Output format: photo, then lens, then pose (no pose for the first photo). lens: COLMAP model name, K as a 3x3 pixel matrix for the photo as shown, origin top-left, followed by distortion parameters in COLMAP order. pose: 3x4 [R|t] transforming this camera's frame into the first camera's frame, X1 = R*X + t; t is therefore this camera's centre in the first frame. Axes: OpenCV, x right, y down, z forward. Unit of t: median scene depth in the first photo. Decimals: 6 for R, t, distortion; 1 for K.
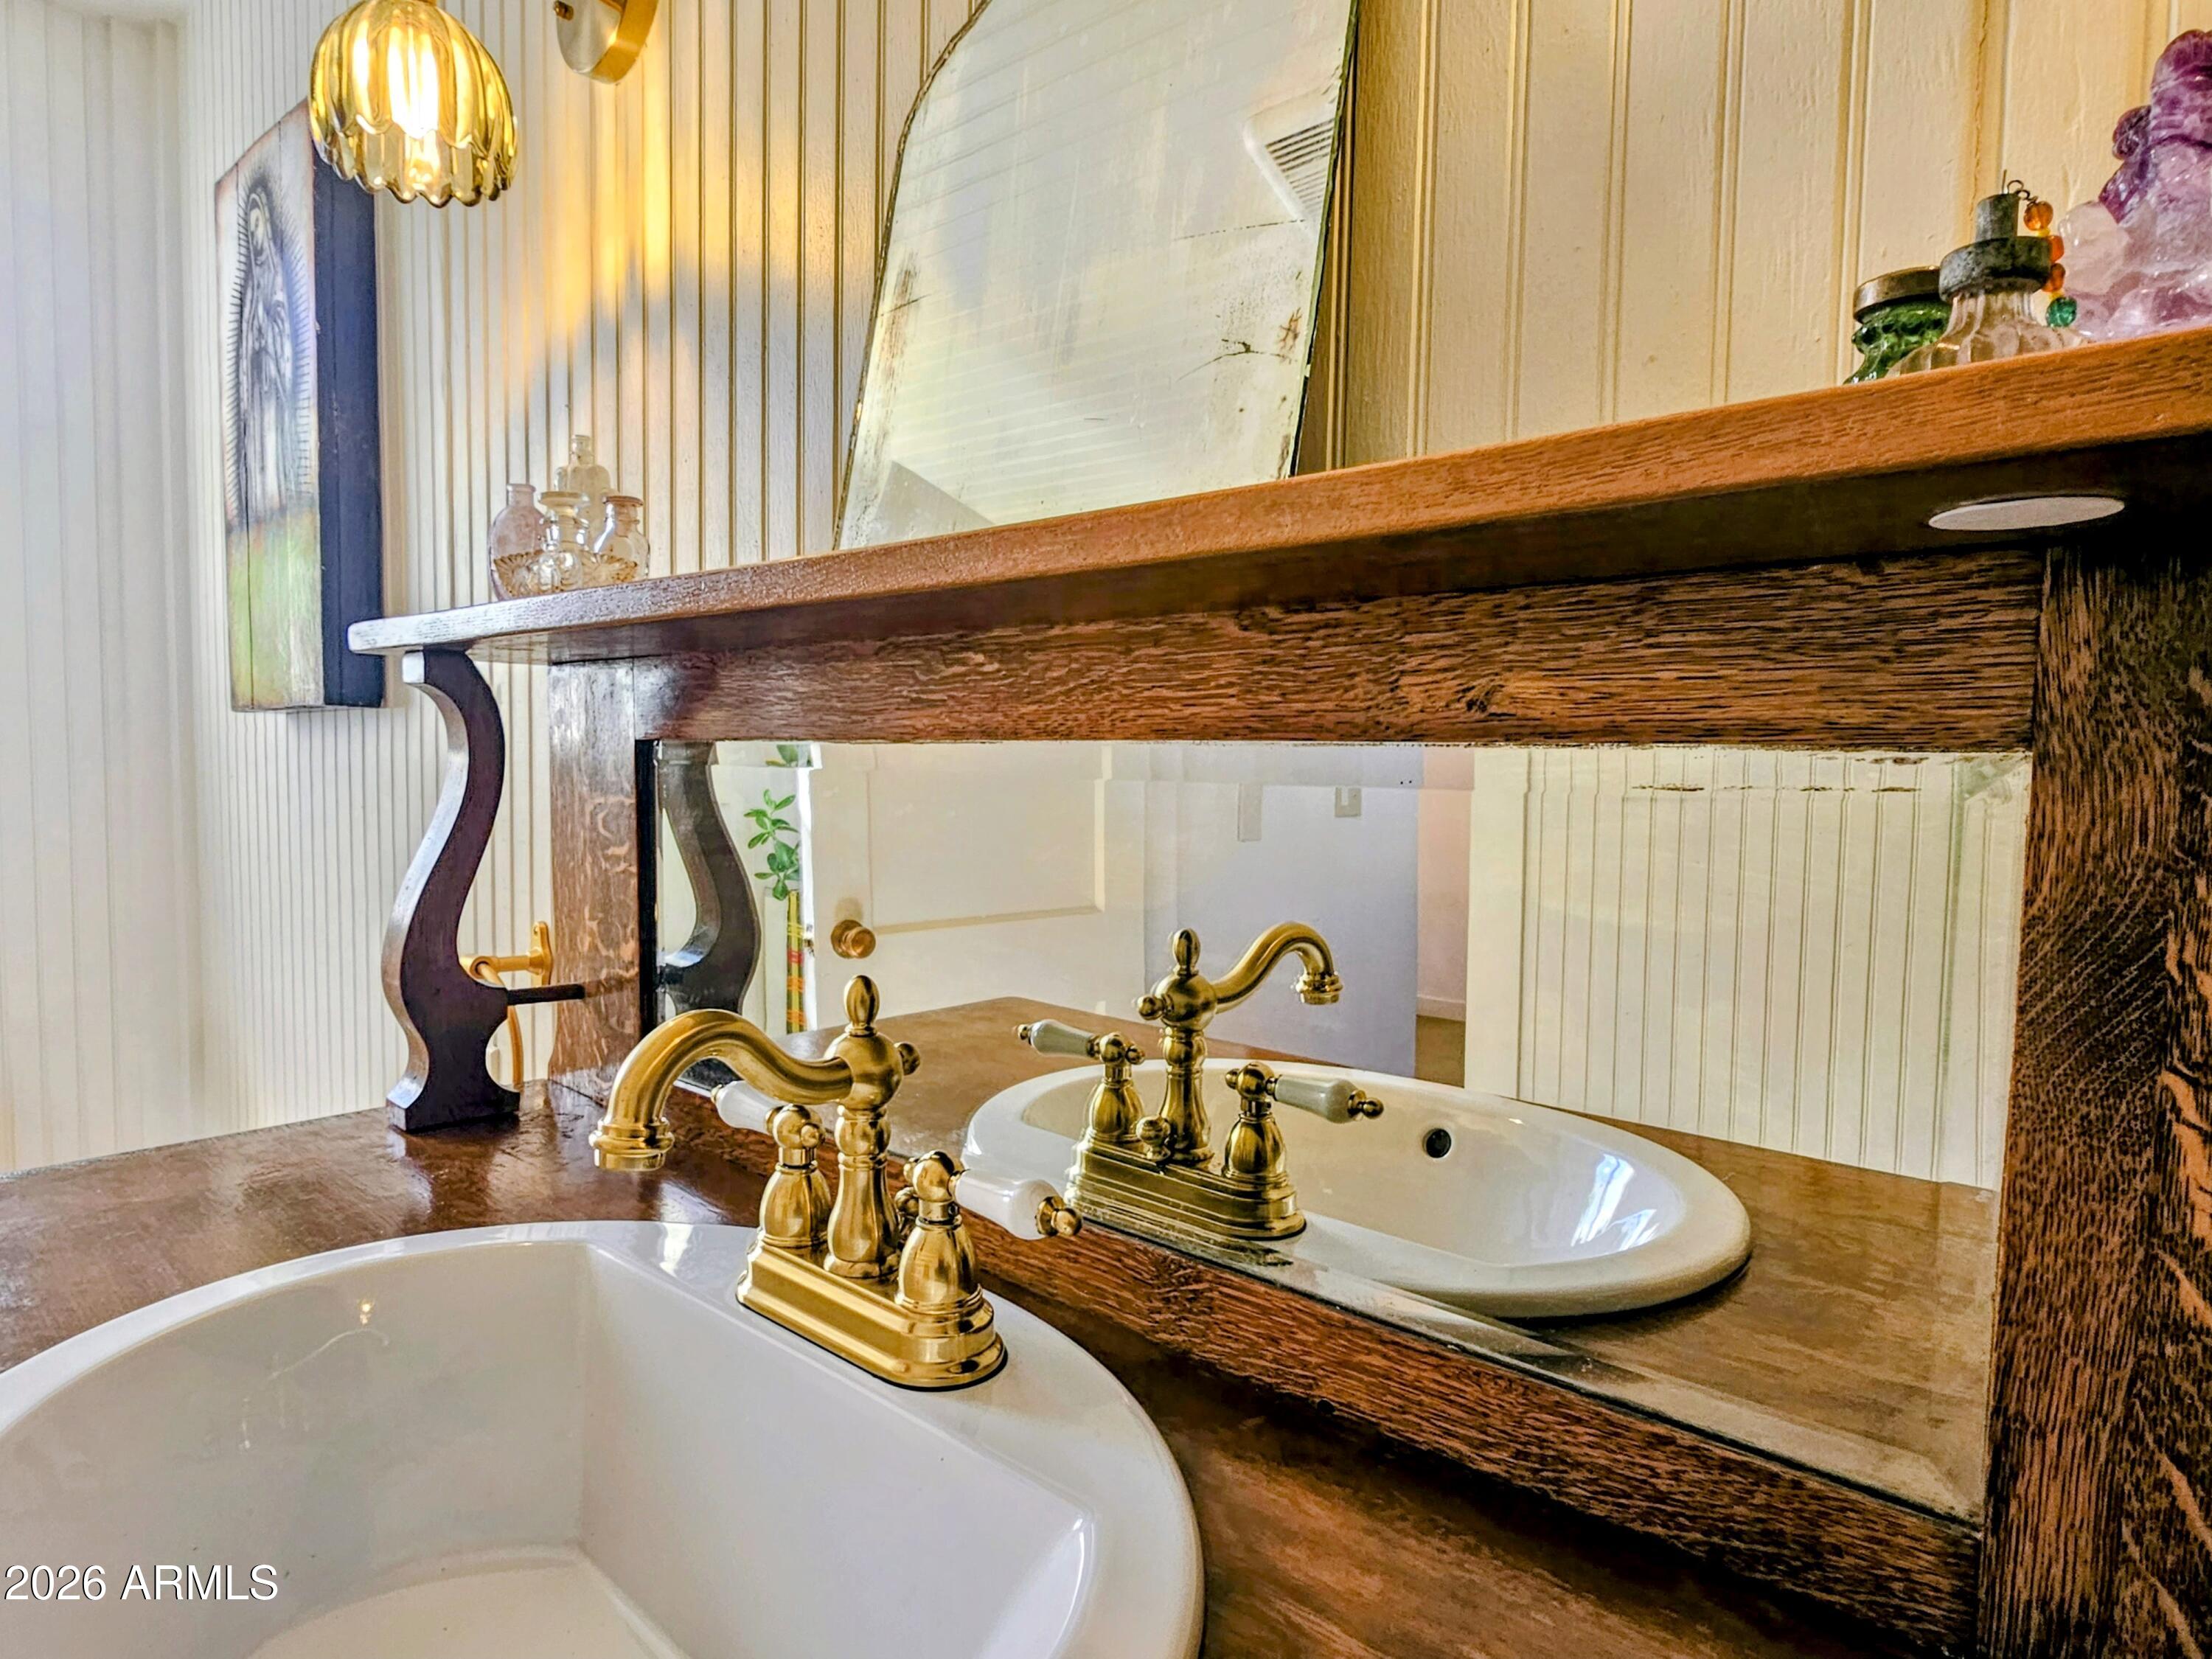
lens RADIAL K [[1328.7, 0, 1112.1], [0, 1328.7, 840.9], [0, 0, 1]] dist [0.007772, -0.002922]
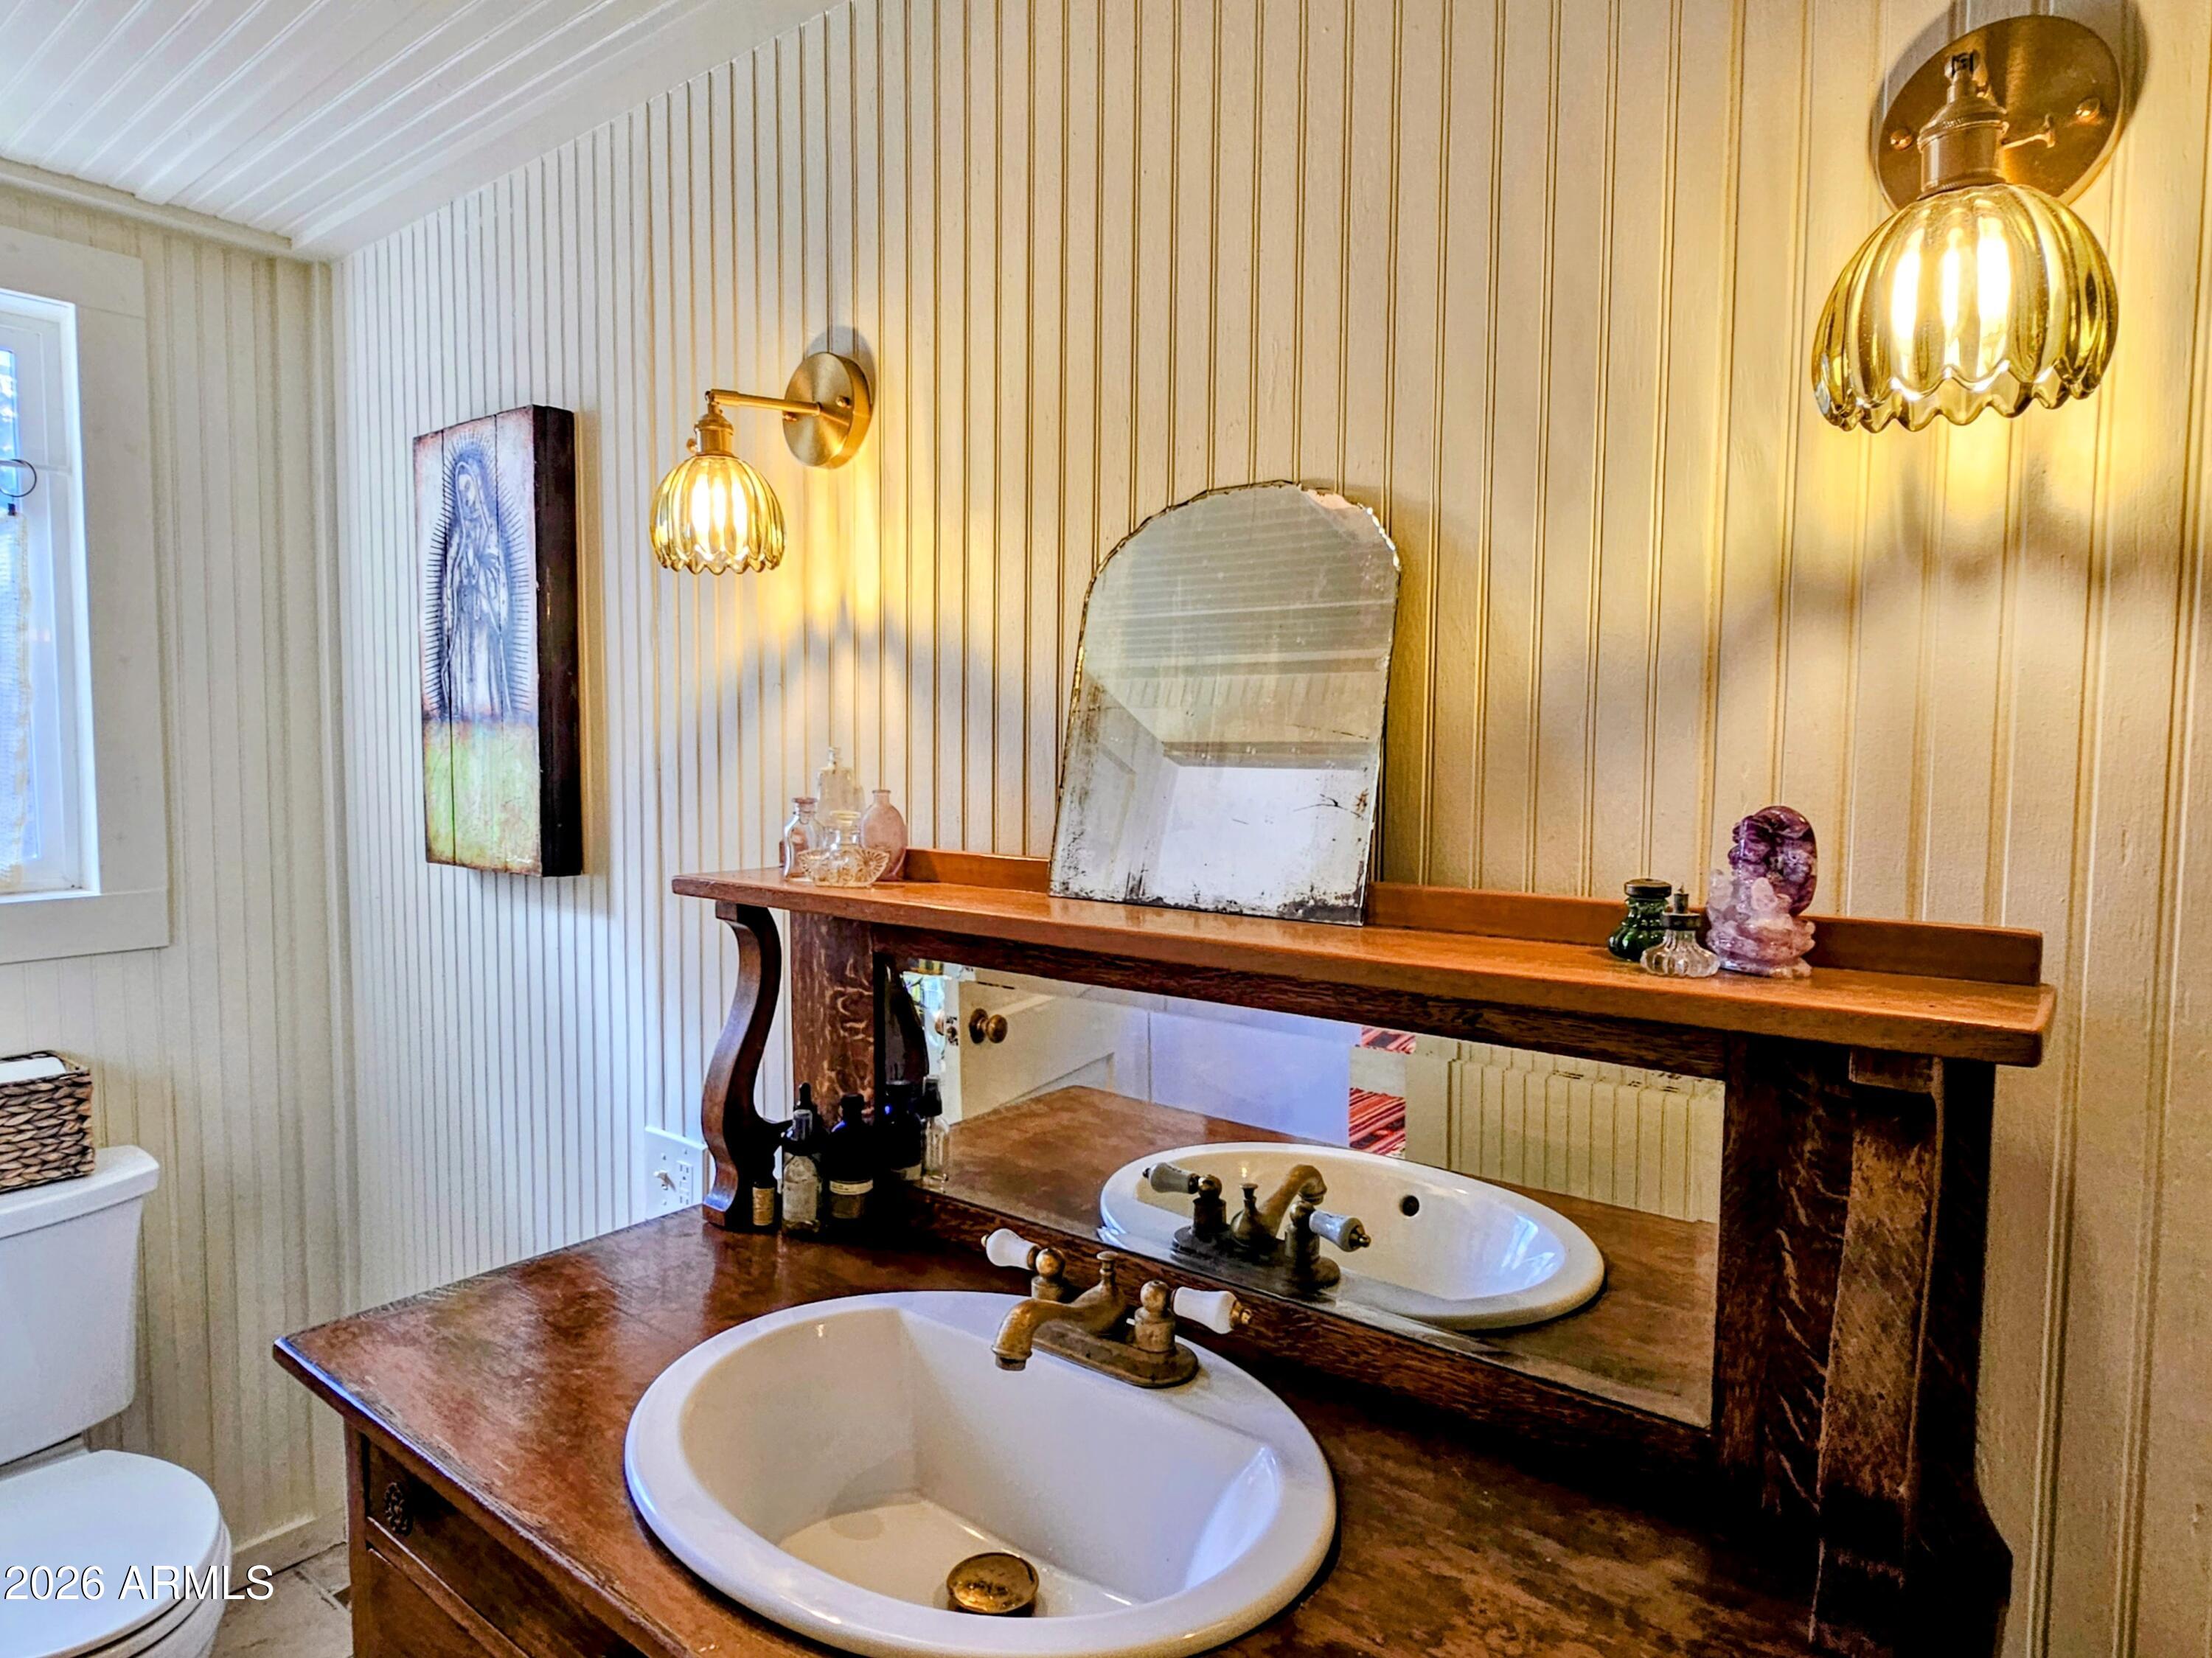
lens RADIAL K [[1334.9, 0, 1095.8], [0, 1334.9, 820.5], [0, 0, 1]] dist [0.001924, 0.000986]
pose [[0.997574, -0.005912, 0.069355, -0.228906], [0.006772, 0.999903, -0.012174, -0.214415], [-0.069277, 0.012614, 0.997518, -0.517290]]
